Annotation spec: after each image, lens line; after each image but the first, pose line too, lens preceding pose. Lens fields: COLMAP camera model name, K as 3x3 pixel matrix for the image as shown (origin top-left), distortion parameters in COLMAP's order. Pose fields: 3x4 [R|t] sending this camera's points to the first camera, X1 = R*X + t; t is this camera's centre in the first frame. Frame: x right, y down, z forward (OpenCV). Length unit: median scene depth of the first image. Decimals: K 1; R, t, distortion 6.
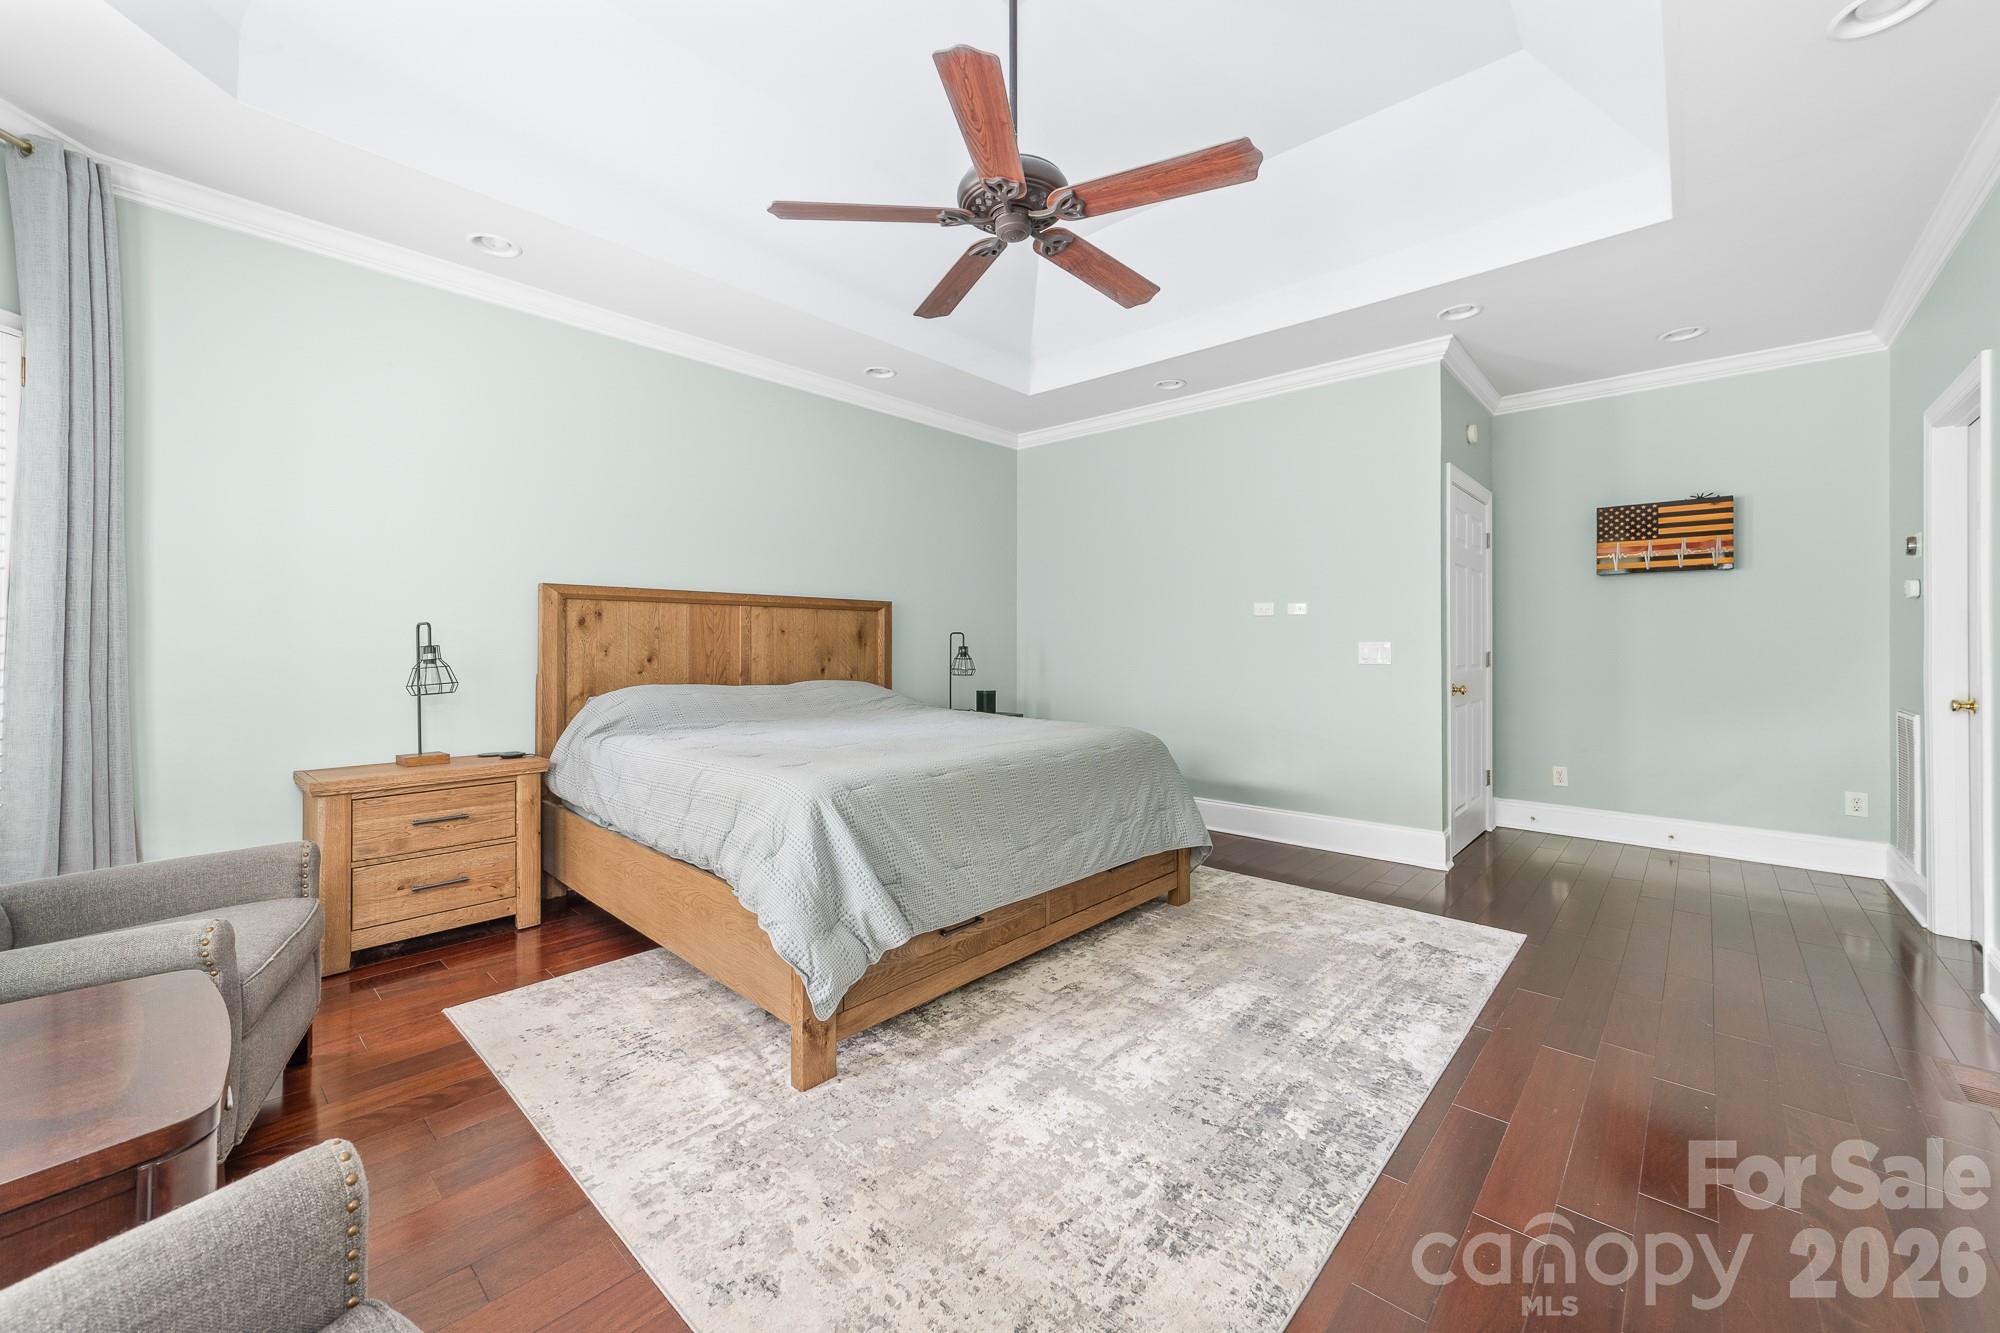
lens RADIAL K [[781.2, 0, 999.7], [0, 781.2, 653.9], [0, 0, 1]] dist [-0.013789, 0.005409]
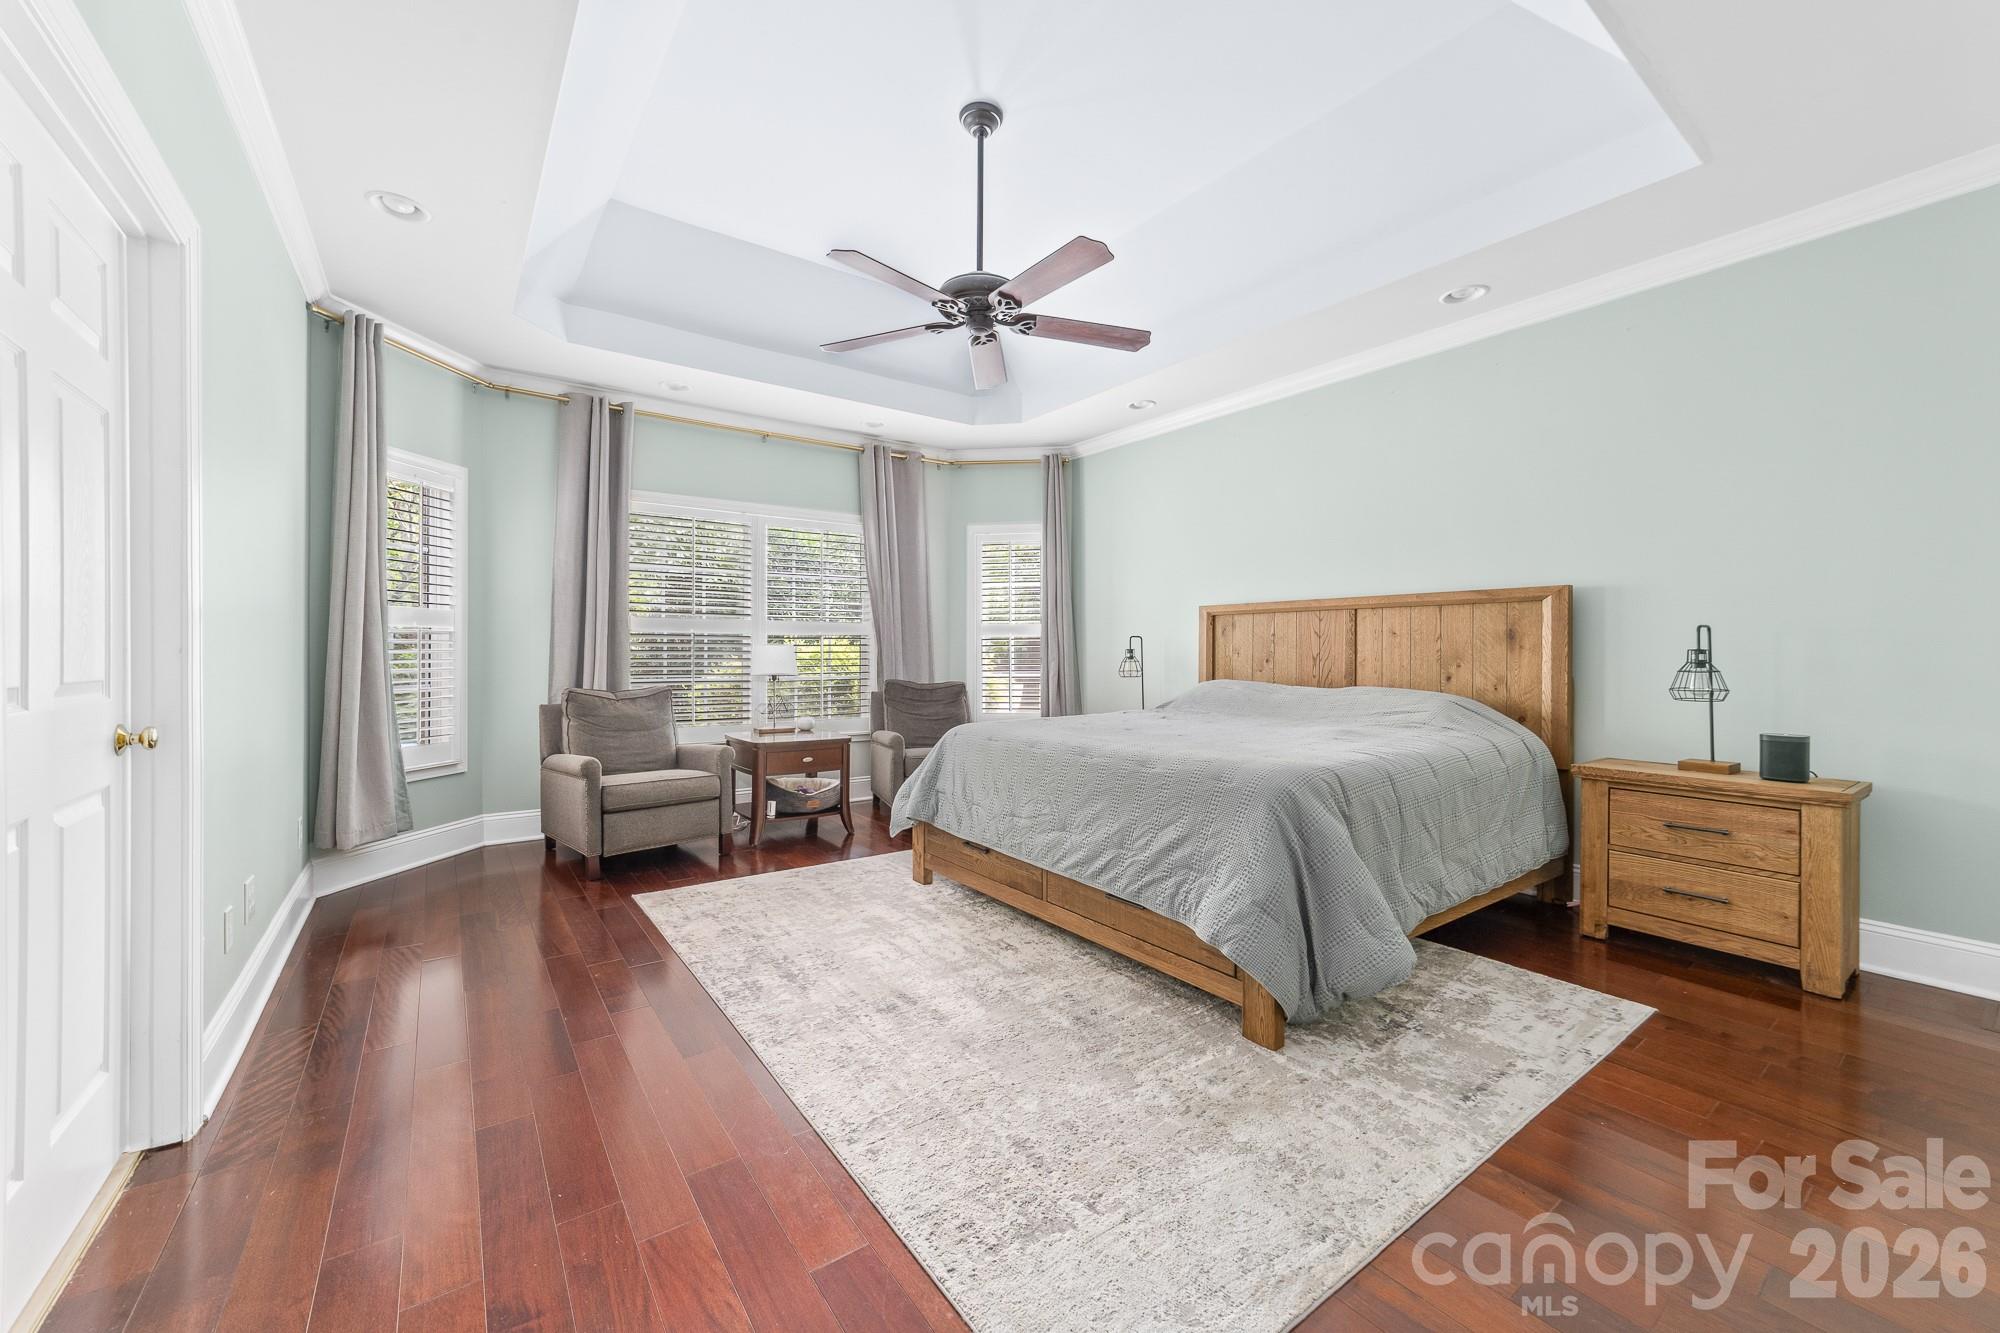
lens RADIAL K [[781.2, 0, 1000.2], [0, 781.2, 650.7], [0, 0, 1]] dist [-0.013789, 0.005409]
pose [[-0.206034, 0.003122, -0.978540, 1.223499], [-0.007682, 0.999959, 0.004808, -0.015474], [0.978515, 0.008508, -0.206002, 1.222467]]
